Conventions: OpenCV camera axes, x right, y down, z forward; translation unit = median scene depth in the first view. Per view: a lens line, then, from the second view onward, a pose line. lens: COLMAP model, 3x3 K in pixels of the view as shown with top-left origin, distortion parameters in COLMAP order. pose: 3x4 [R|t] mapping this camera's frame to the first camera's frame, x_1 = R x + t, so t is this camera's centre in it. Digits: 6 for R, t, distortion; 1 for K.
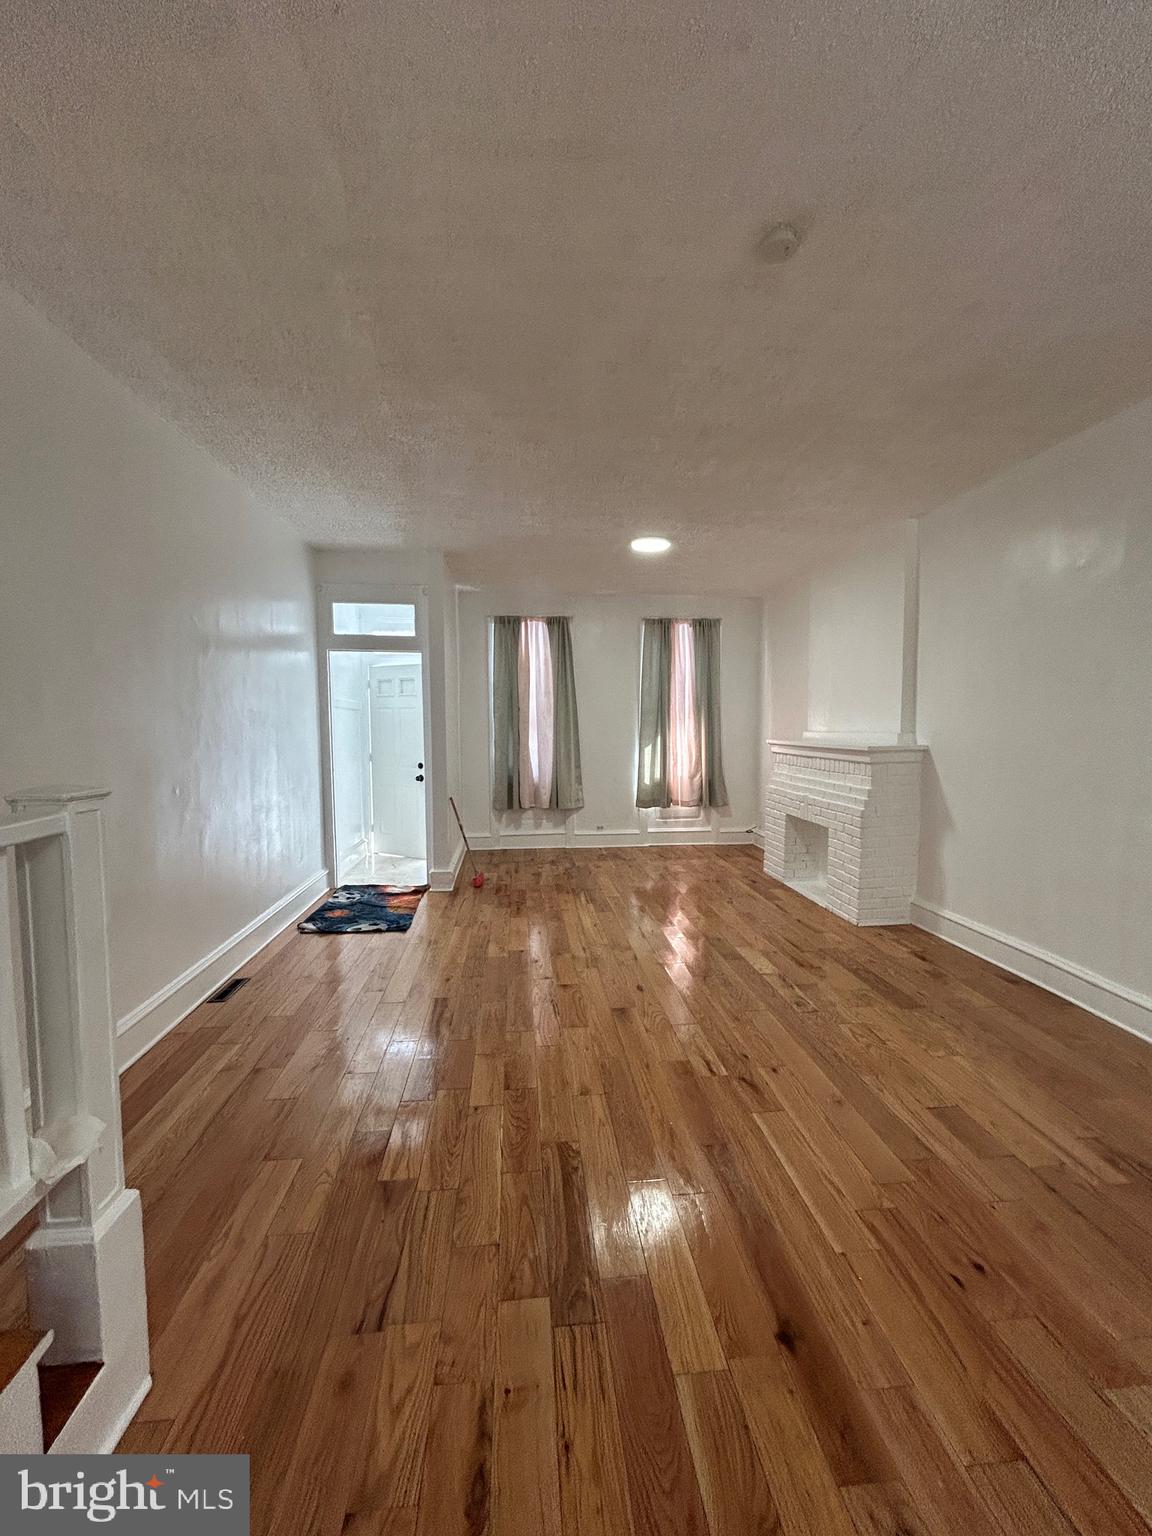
lens RADIAL K [[624.0, 0, 577.2], [0, 624.0, 766.4], [0, 0, 1]] dist [-0.002368, 0.000157]
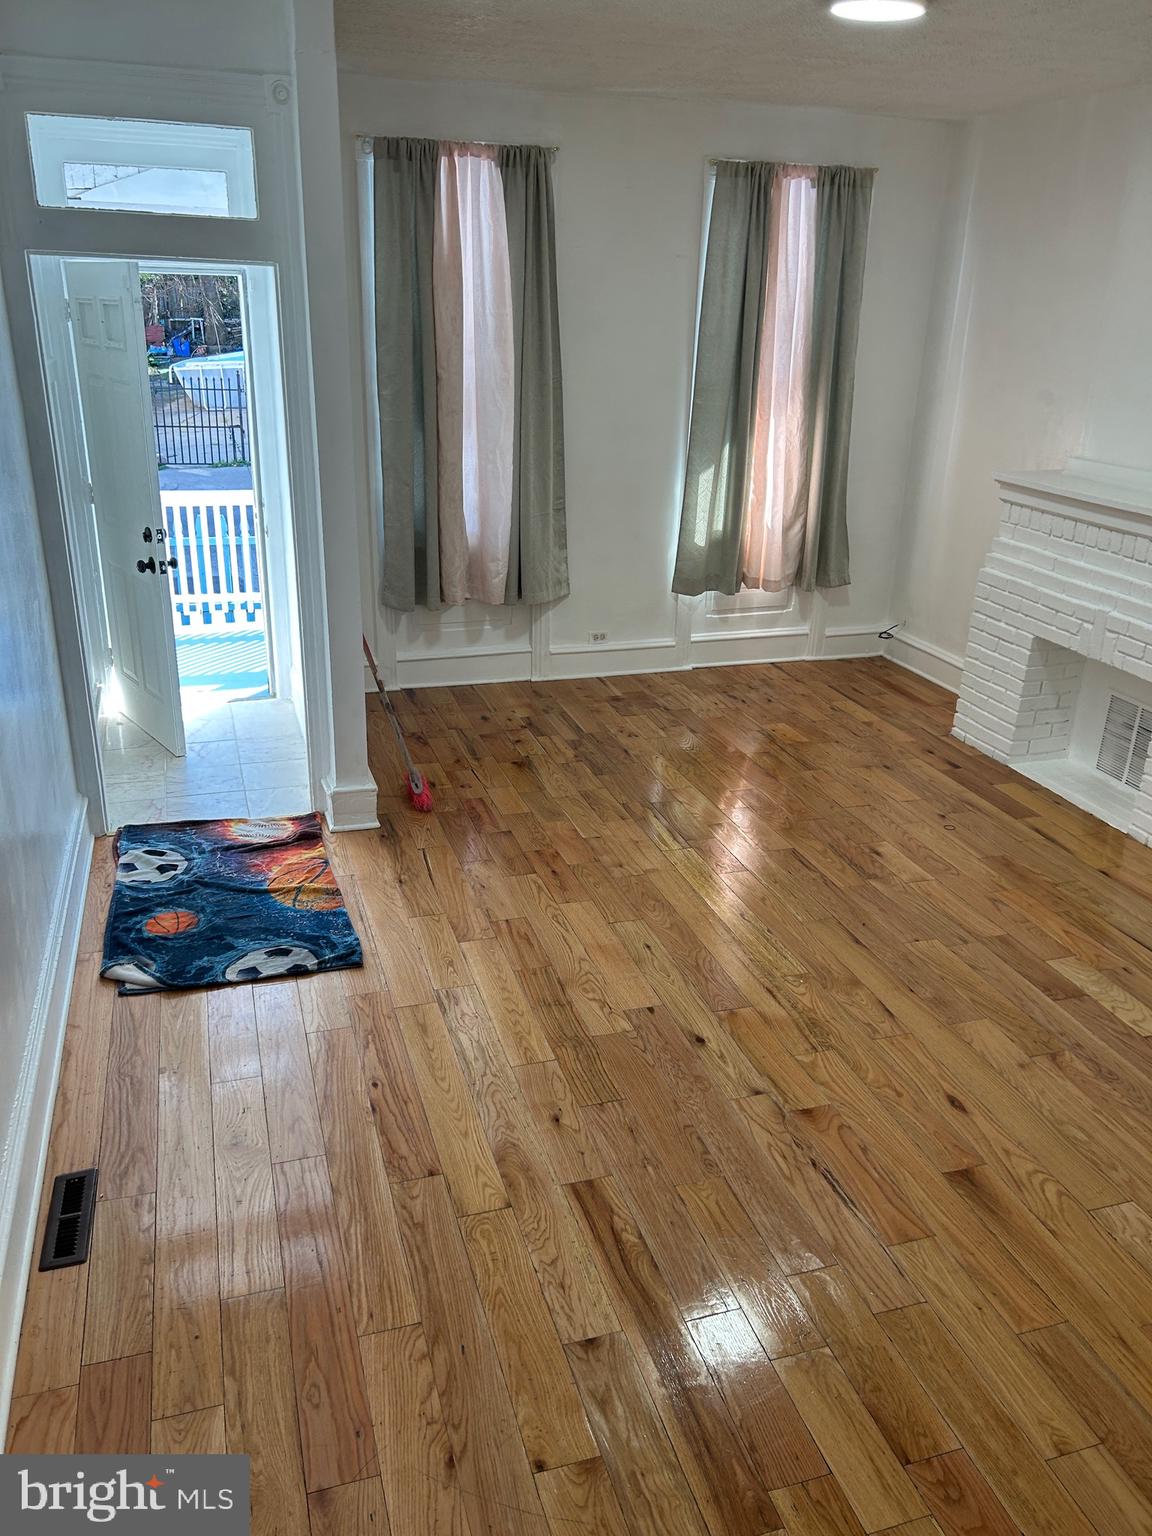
lens RADIAL K [[1159.5, 0, 566.6], [0, 1159.5, 759.0], [0, 0, 1]] dist [0.041667, -0.046481]
pose [[0.978747, -0.047277, 0.199545, -0.290397], [-0.015362, 0.953425, 0.301238, -0.137378], [-0.204493, -0.297902, 0.932436, 0.225278]]
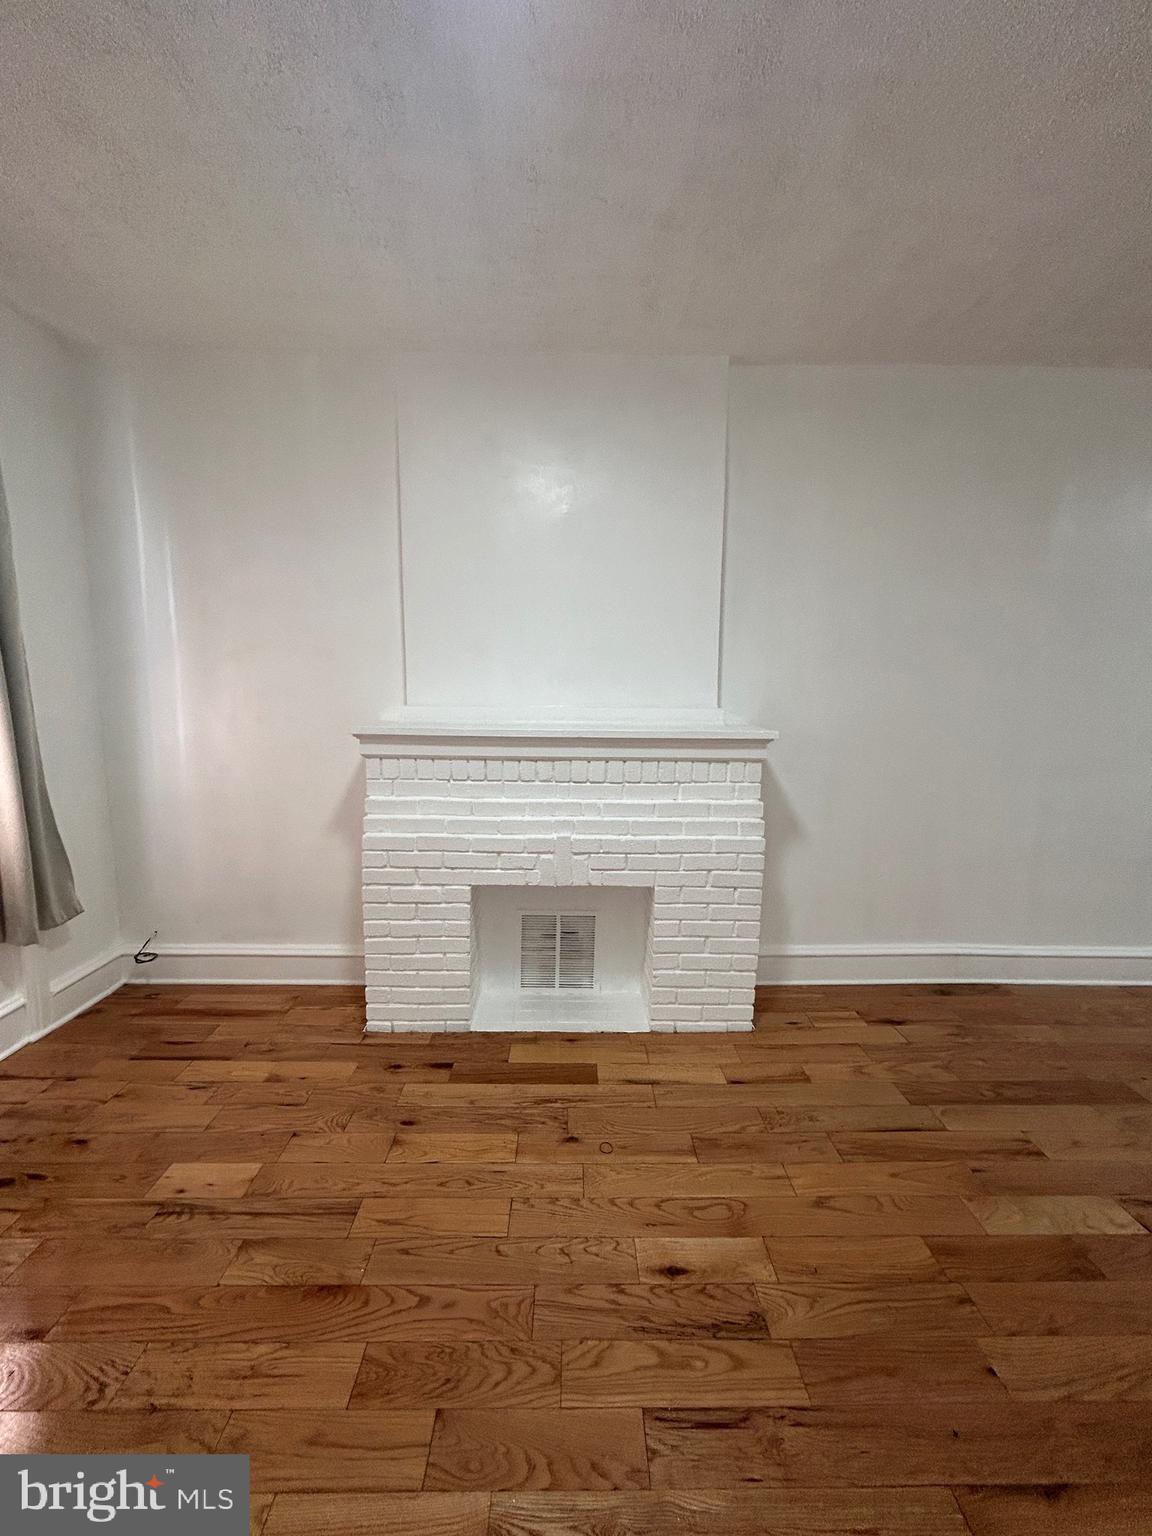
lens RADIAL K [[624.0, 0, 575.5], [0, 624.0, 767.9], [0, 0, 1]] dist [-0.002368, 0.000157]
pose [[0.087786, -0.117956, 0.989131, -0.134865], [0.059491, 0.991813, 0.112996, -0.075428], [-0.994361, 0.048925, 0.094085, 1.134588]]
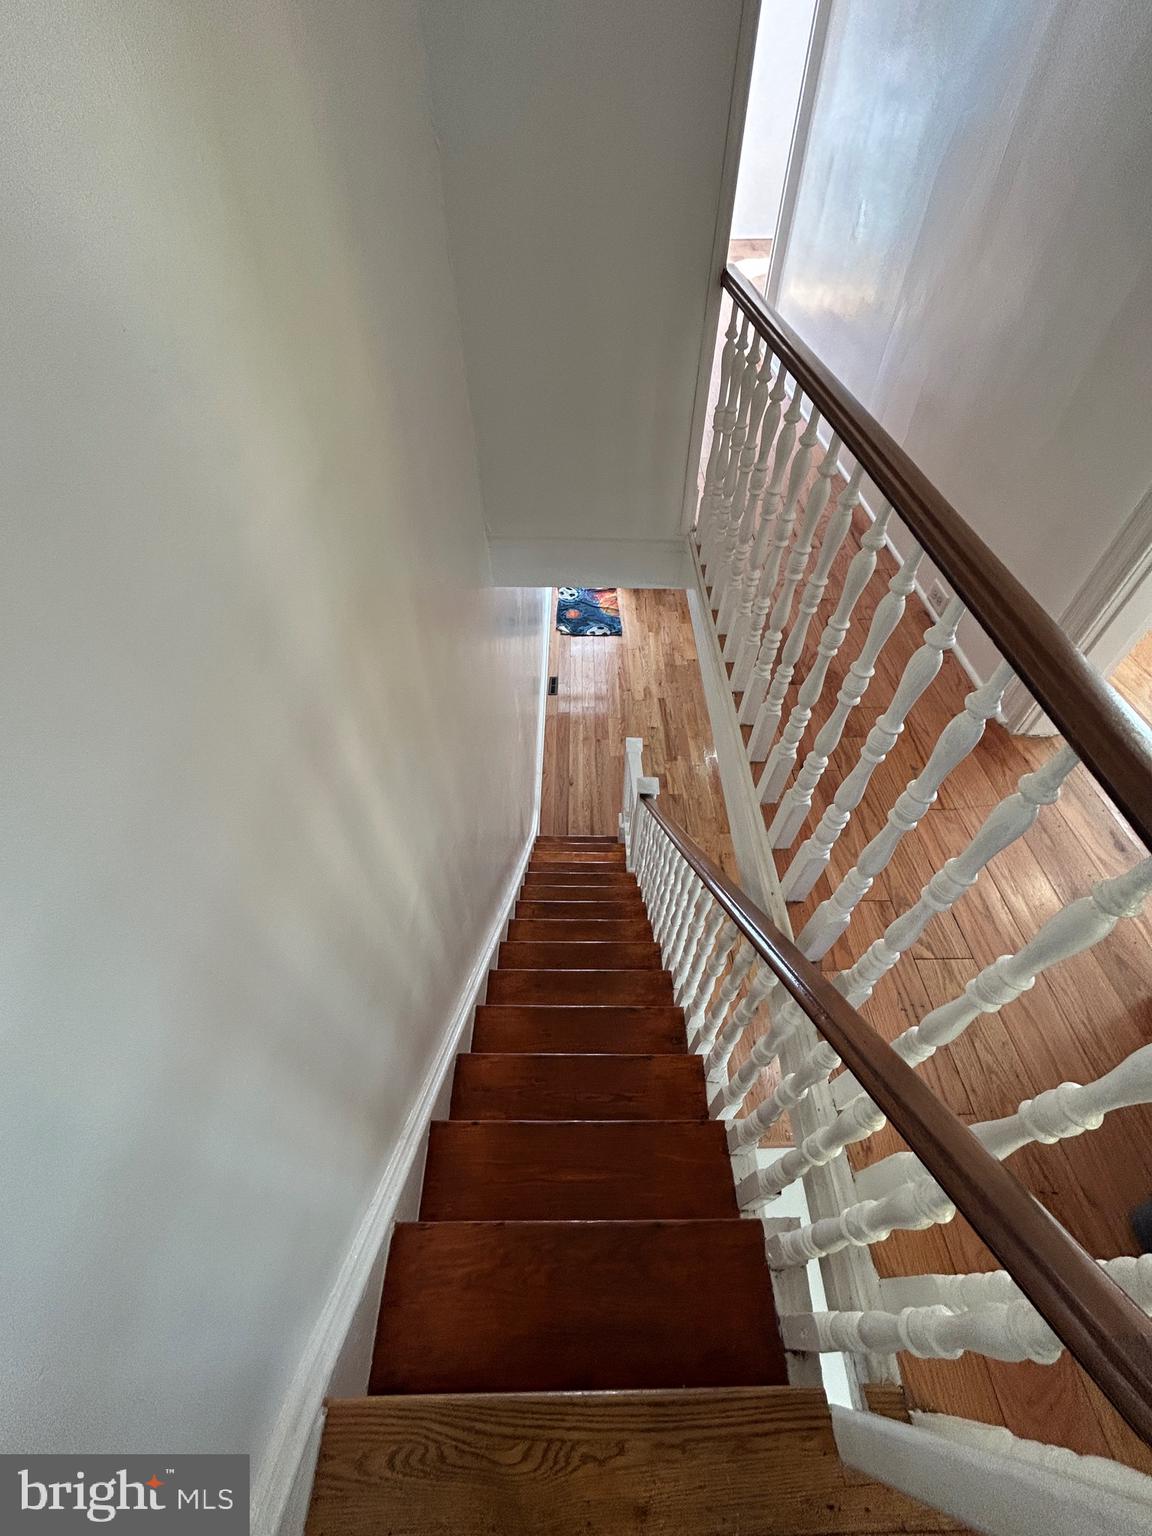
lens RADIAL K [[624.0, 0, 582.3], [0, 624.0, 773.1], [0, 0, 1]] dist [-0.002368, 0.000157]
pose [[0.995775, 0.068377, -0.061292, -0.251422], [-0.005201, 0.708403, 0.705789, -0.668286], [0.091679, -0.702489, 0.705765, -0.471083]]
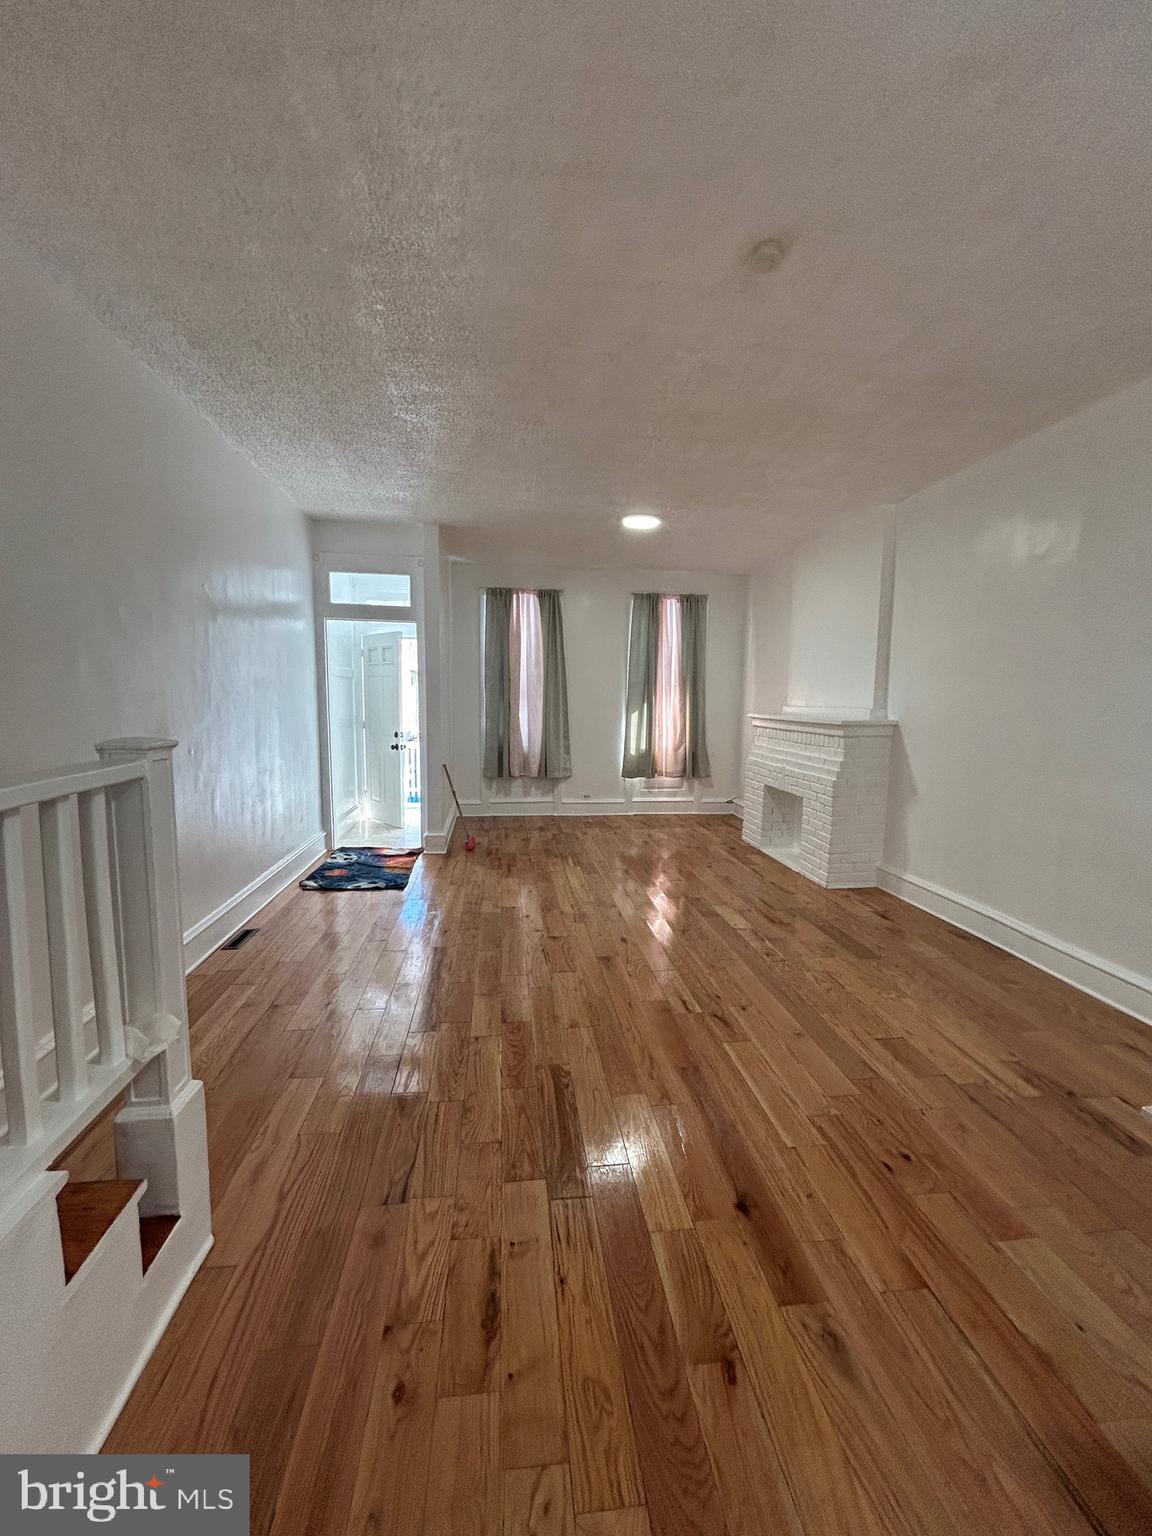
lens RADIAL K [[624.0, 0, 577.3], [0, 624.0, 766.4], [0, 0, 1]] dist [-0.002368, 0.000157]
pose [[0.999604, 0.014021, 0.024386, -0.008796], [-0.015073, 0.998940, 0.043484, 0.006143], [-0.023751, -0.043834, 0.998756, -0.053323]]
